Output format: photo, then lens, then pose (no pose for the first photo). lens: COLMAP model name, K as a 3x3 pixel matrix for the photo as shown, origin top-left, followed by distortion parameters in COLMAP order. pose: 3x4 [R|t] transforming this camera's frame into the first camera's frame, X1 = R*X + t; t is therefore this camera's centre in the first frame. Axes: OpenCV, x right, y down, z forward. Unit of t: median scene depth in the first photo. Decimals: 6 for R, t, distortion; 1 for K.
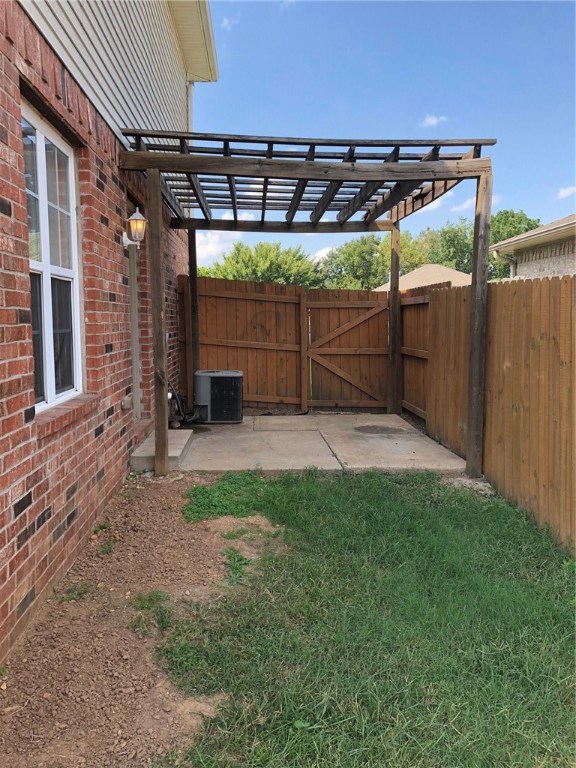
lens RADIAL K [[652.7, 0, 288.0], [0, 652.7, 384.0], [0, 0, 1]] dist [0.210106, -0.801981]
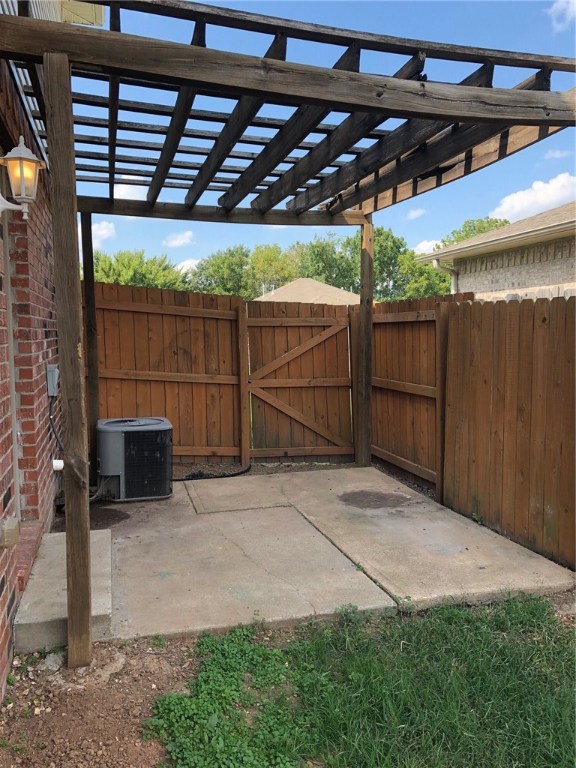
lens RADIAL K [[629.8, 0, 288.0], [0, 629.8, 384.0], [0, 0, 1]] dist [0.072362, -0.101269]
pose [[0.973715, -0.021544, 0.226749, -0.089637], [0.024619, 0.999639, -0.010742, -0.042714], [-0.226436, 0.016042, 0.973894, 0.300854]]
